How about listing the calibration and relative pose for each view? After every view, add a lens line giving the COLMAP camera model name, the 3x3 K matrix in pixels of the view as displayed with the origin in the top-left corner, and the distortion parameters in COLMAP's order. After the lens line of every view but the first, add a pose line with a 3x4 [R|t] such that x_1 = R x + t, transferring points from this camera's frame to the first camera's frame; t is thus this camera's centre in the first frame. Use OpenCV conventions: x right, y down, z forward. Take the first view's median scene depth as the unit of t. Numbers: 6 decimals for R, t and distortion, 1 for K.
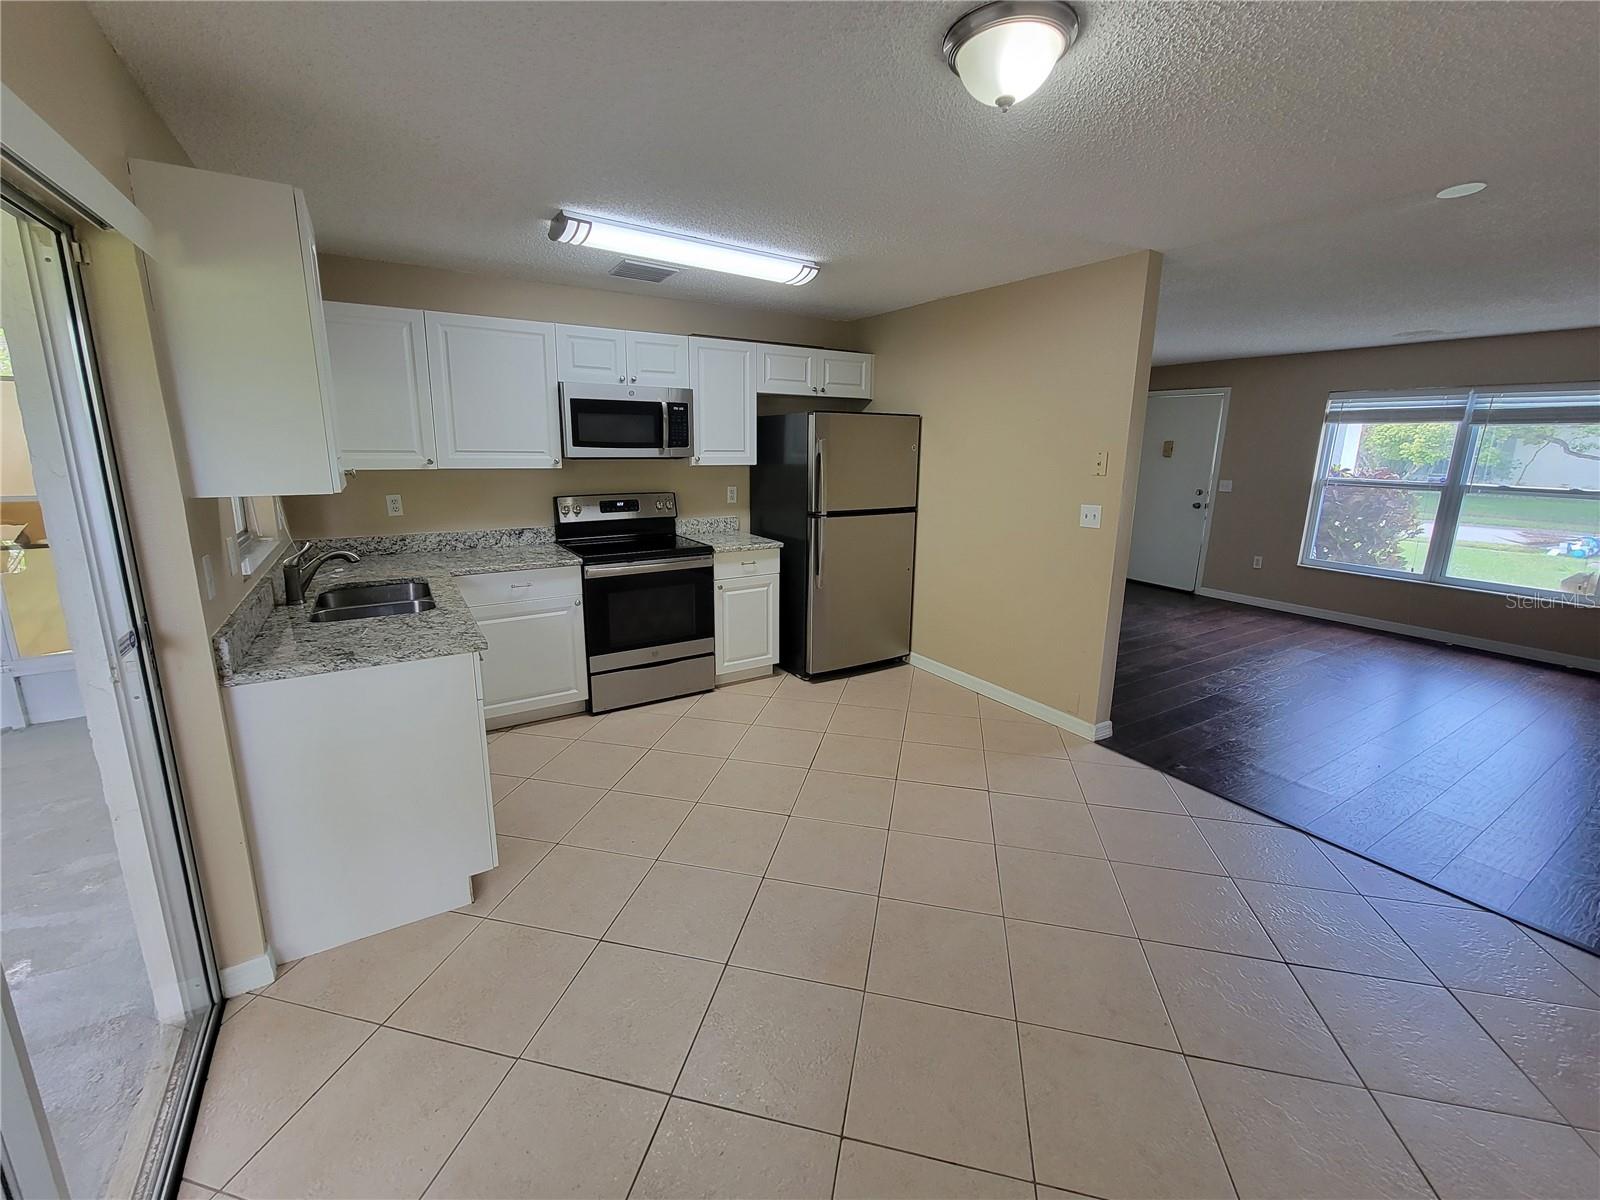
lens RADIAL K [[659.5, 0, 805.6], [0, 659.5, 589.4], [0, 0, 1]] dist [-0.010026, -0.000901]
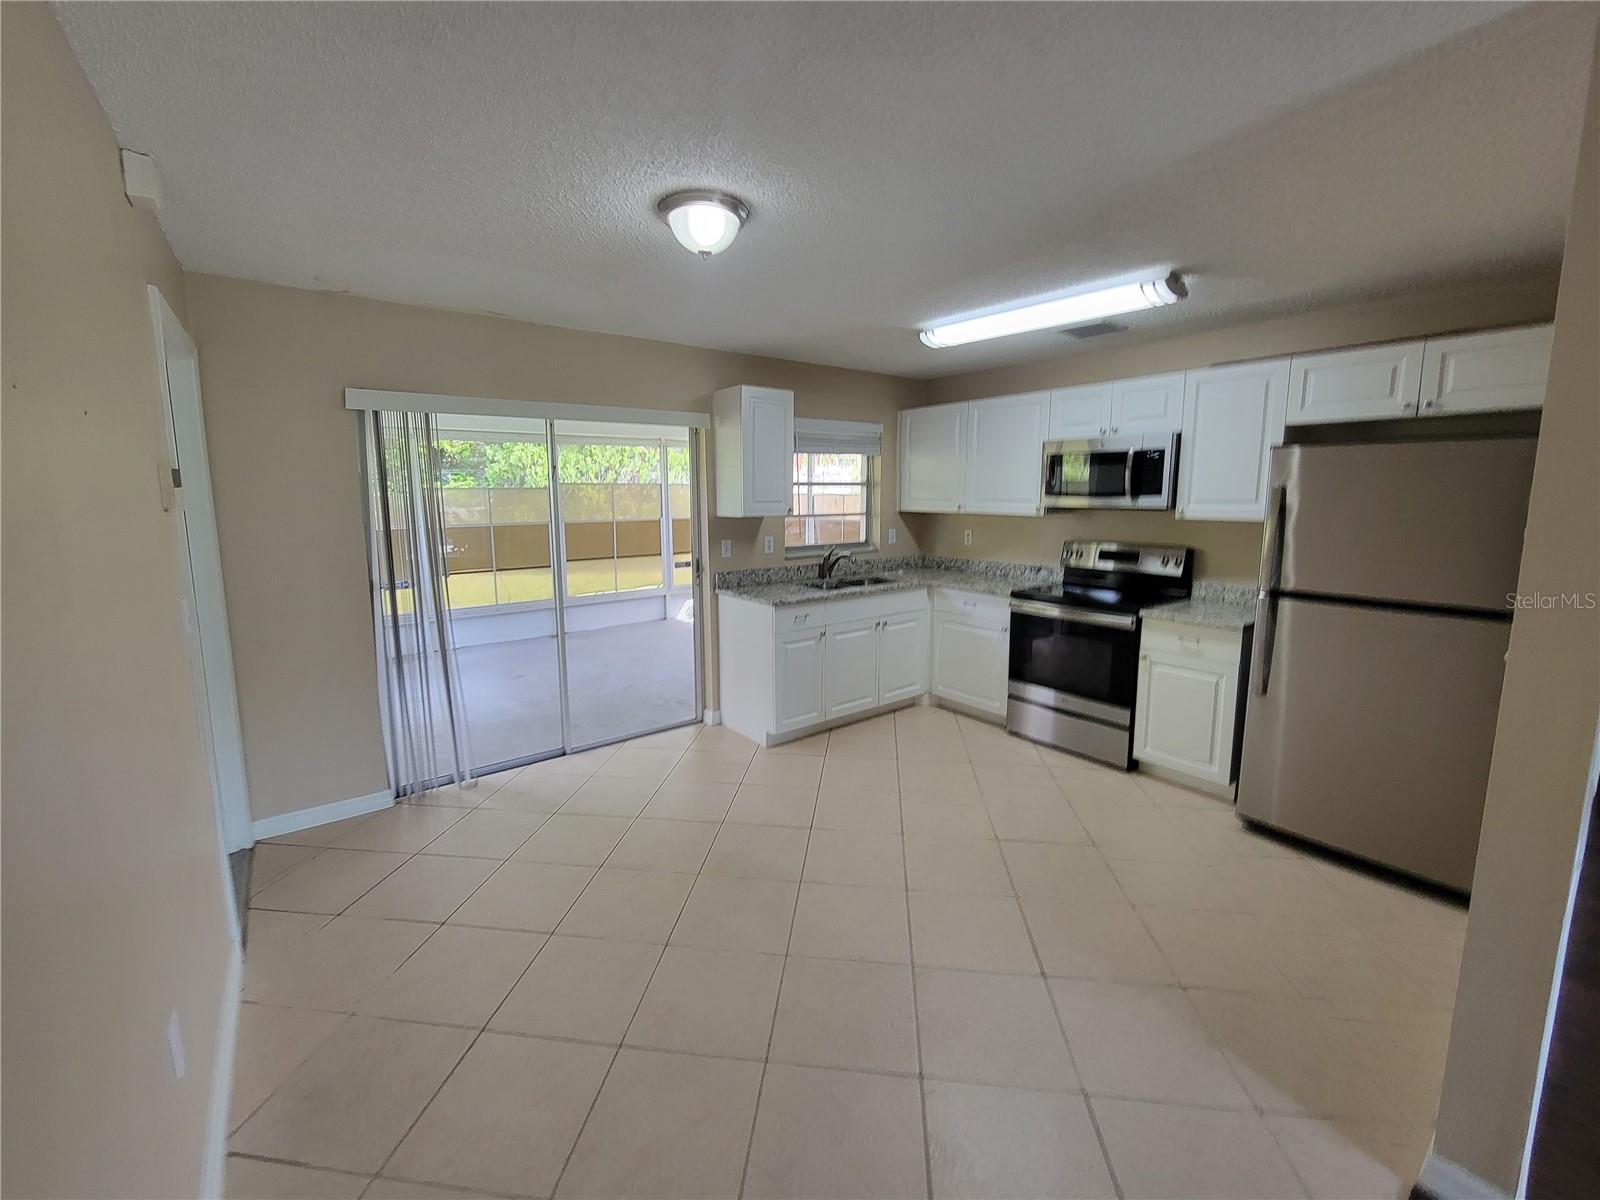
lens RADIAL K [[659.5, 0, 804.5], [0, 659.5, 596.4], [0, 0, 1]] dist [-0.010026, -0.000901]
pose [[0.103809, 0.148494, -0.983450, 0.652154], [-0.204694, 0.970814, 0.124980, -0.095694], [0.973306, 0.188333, 0.131175, 0.430554]]
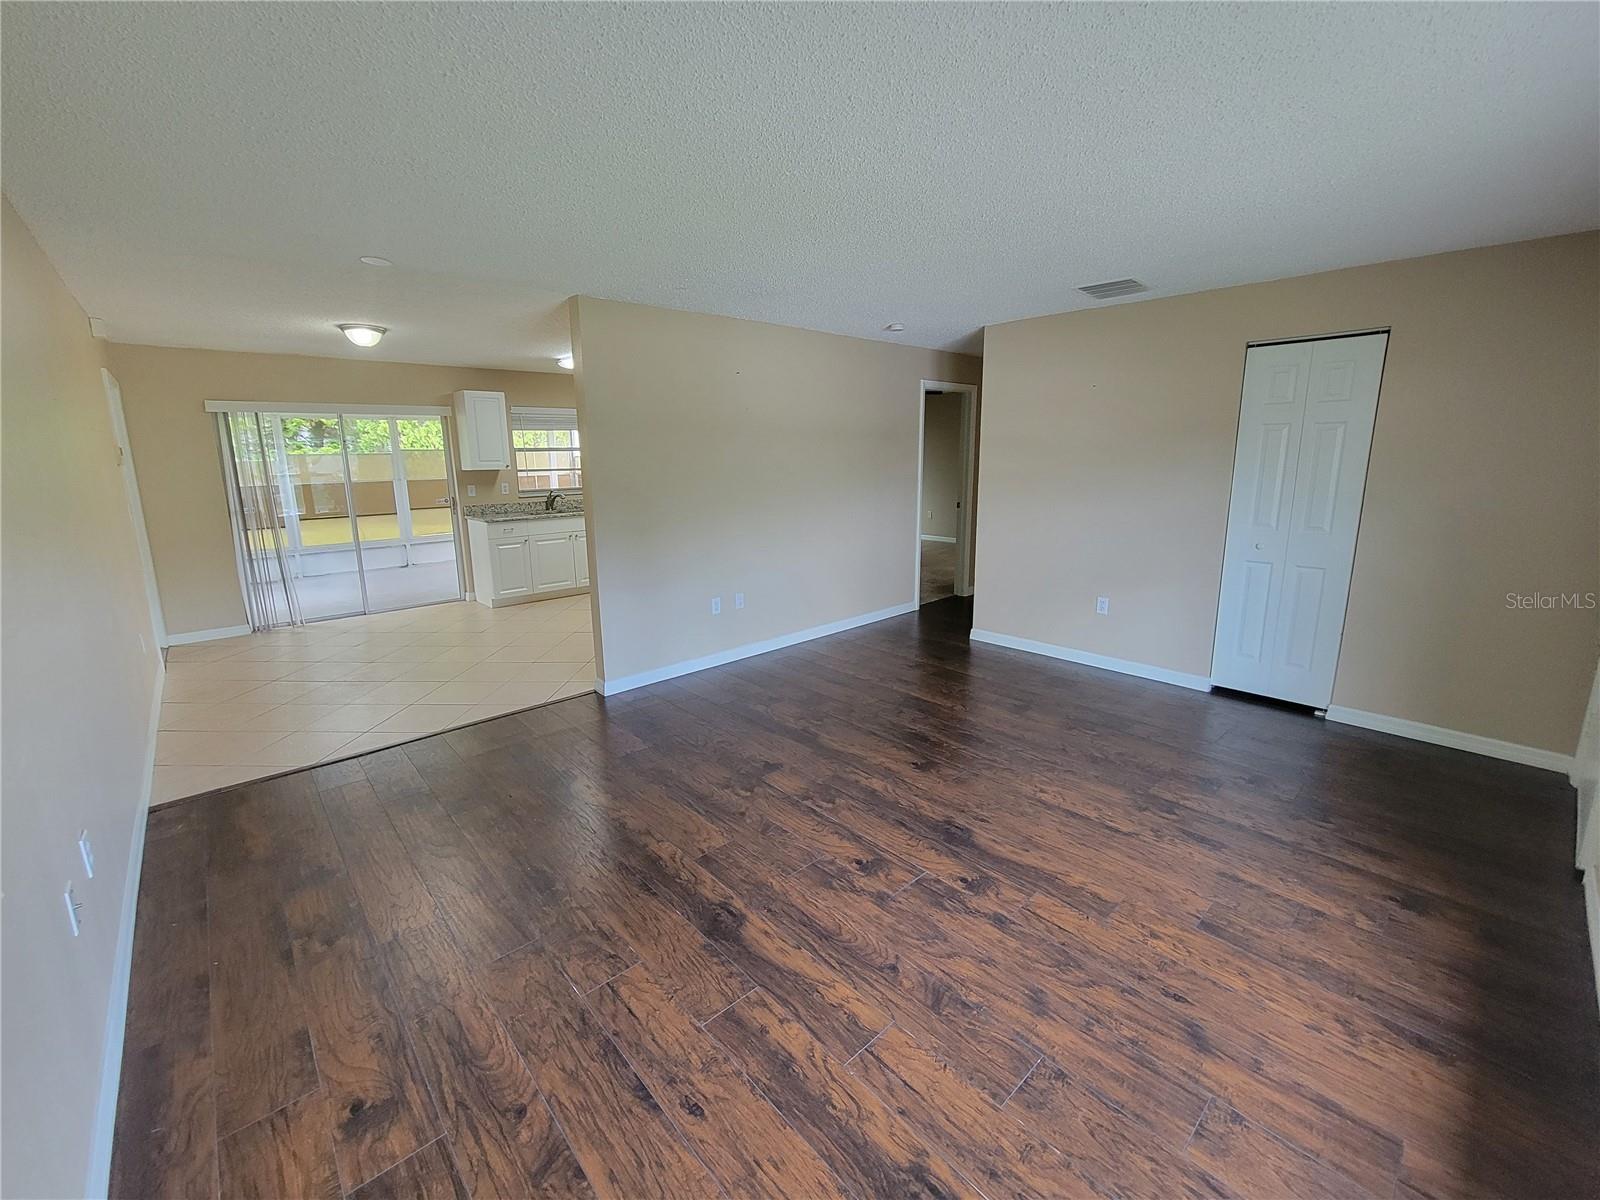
lens RADIAL K [[659.5, 0, 803.5], [0, 659.5, 591.9], [0, 0, 1]] dist [-0.010026, -0.000901]
pose [[0.190629, 0.191712, -0.962760, 1.390300], [-0.190578, 0.969313, 0.155282, -0.180797], [0.962985, 0.153879, 0.221315, 0.896558]]
